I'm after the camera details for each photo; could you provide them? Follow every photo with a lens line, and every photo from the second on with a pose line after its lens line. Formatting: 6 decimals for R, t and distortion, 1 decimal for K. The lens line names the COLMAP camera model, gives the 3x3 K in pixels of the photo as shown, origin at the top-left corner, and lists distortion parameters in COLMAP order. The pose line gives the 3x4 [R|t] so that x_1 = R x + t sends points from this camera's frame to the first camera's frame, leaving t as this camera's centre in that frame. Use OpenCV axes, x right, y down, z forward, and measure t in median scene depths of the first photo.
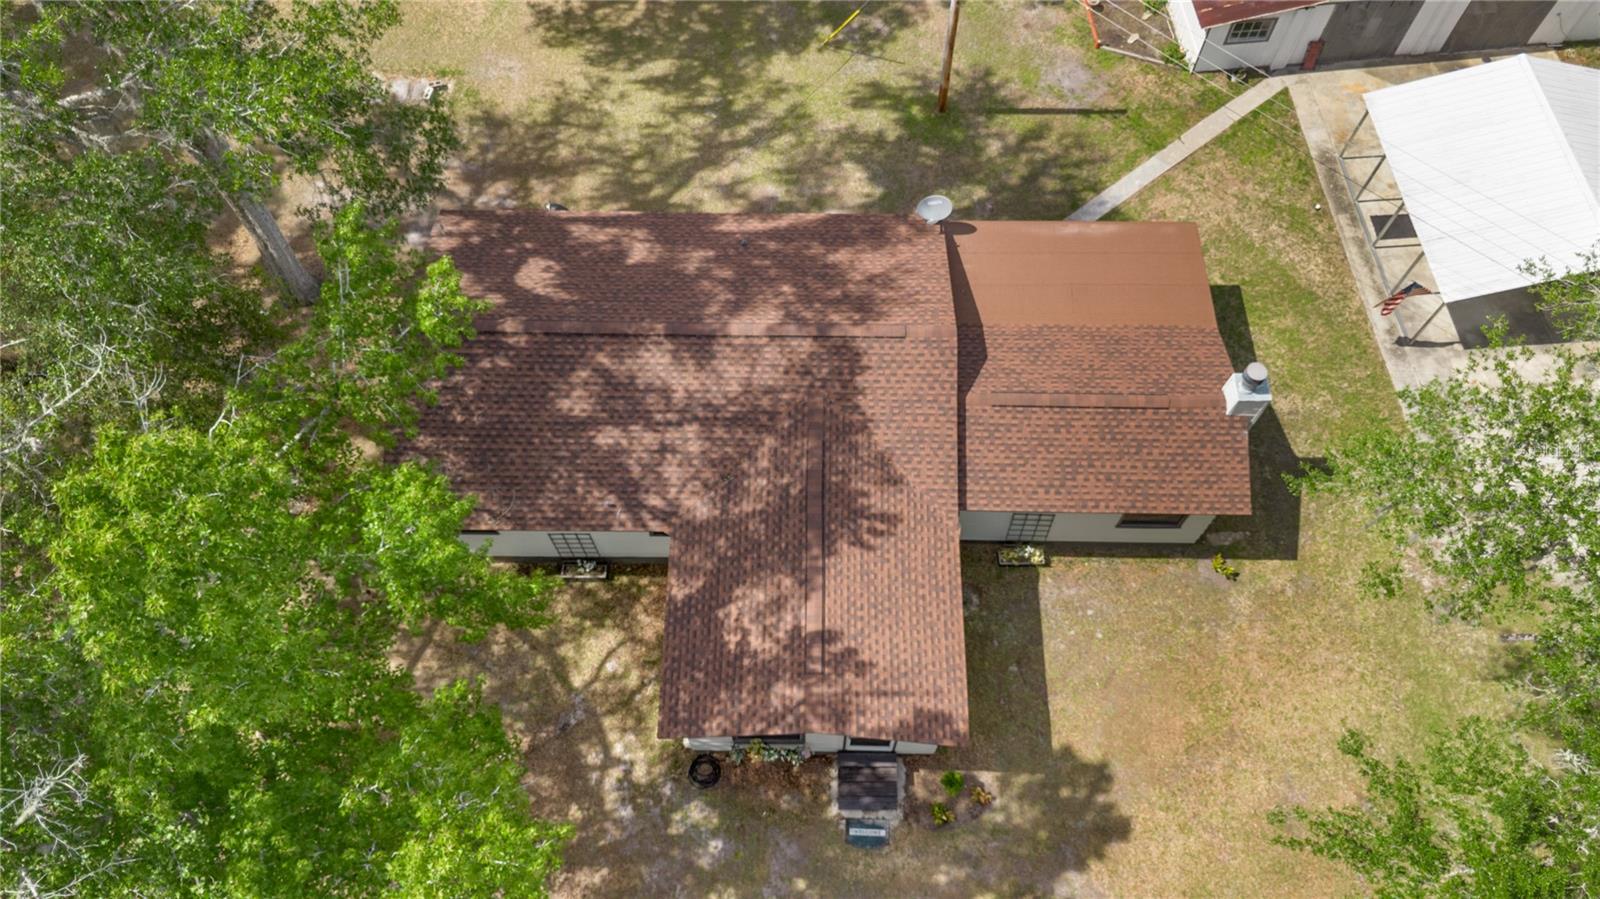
lens RADIAL K [[1061.4, 0, 830.9], [0, 1061.4, 438.3], [0, 0, 1]] dist [0.070824, -0.000770]
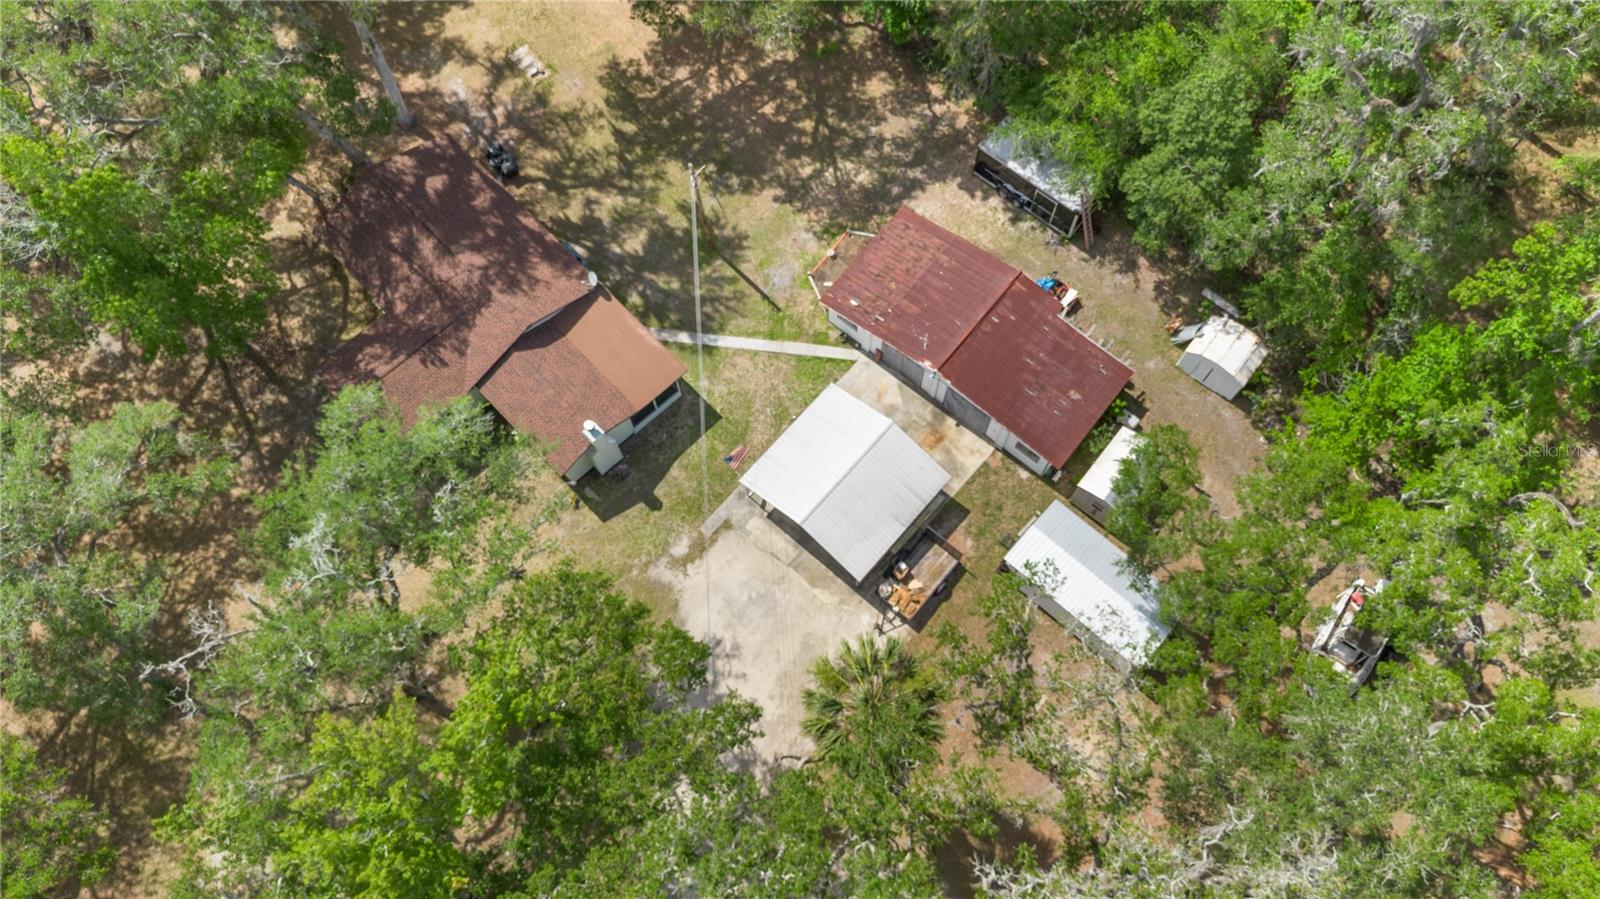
lens RADIAL K [[1165.1, 0, 811.3], [0, 1165.1, 452.8], [0, 0, 1]] dist [0.073650, -0.000483]
pose [[0.692689, 0.670372, -0.266053, 1.000368], [-0.639235, 0.741467, 0.203972, -0.569565], [0.334006, 0.028782, 0.942131, -0.788392]]
